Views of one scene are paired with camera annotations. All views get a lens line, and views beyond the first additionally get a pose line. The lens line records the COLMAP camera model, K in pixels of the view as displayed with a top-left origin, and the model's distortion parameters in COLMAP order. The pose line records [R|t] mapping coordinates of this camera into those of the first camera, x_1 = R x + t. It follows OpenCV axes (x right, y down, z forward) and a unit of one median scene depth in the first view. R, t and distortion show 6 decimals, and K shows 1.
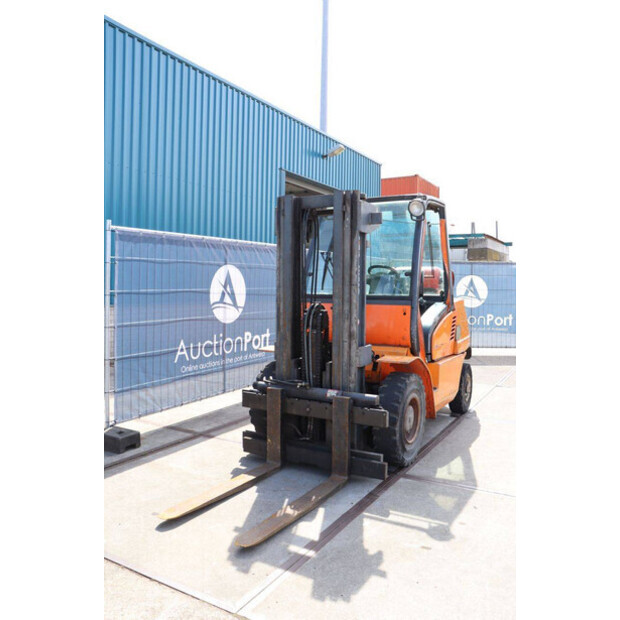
lens RADIAL K [[540.7, 0, 310.0], [0, 540.7, 310.0], [0, 0, 1]] dist [-0.149179, 0.131914]
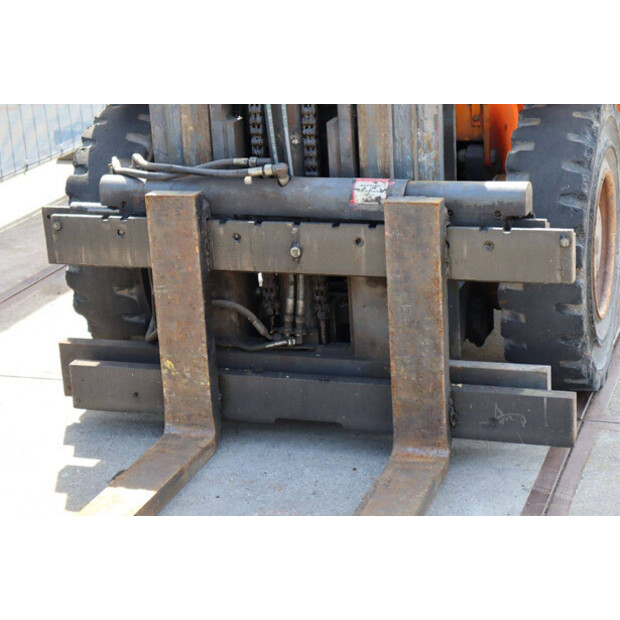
lens RADIAL K [[1450.9, 0, 310.0], [0, 1450.9, 310.0], [0, 0, 1]] dist [0.441030, 0.349654]
pose [[0.978090, -0.120370, 0.169854, -0.138904], [0.074494, 0.964237, 0.254356, 0.006894], [-0.194396, -0.236130, 0.952078, 0.199975]]
